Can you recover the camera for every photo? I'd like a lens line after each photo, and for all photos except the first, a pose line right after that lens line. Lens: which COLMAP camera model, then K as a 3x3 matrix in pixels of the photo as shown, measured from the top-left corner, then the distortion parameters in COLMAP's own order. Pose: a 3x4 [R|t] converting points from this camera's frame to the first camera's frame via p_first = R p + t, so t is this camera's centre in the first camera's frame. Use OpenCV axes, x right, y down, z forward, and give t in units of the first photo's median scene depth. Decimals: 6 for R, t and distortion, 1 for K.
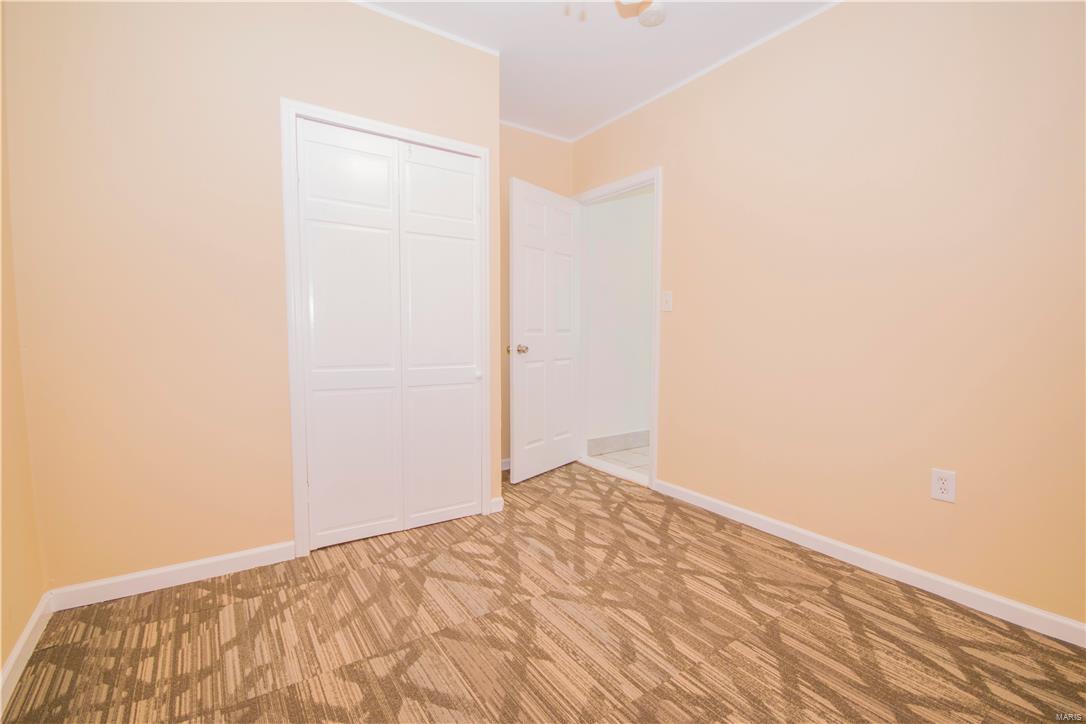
lens RADIAL K [[496.5, 0, 542.7], [0, 496.5, 363.5], [0, 0, 1]] dist [-0.006922, -0.005808]
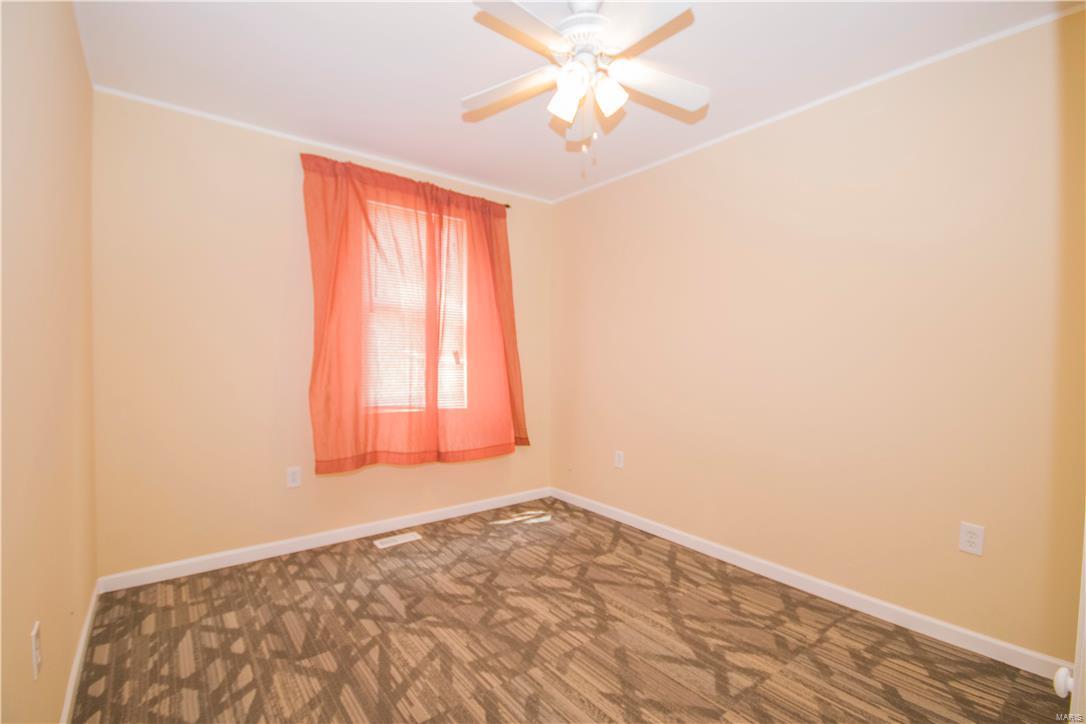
lens RADIAL K [[496.5, 0, 544.0], [0, 496.5, 359.1], [0, 0, 1]] dist [-0.006922, -0.005808]
pose [[-0.997899, -0.013376, -0.063399, 0.240236], [-0.018181, 0.996955, 0.075835, -0.257921], [0.062191, 0.076828, -0.995103, 2.135937]]
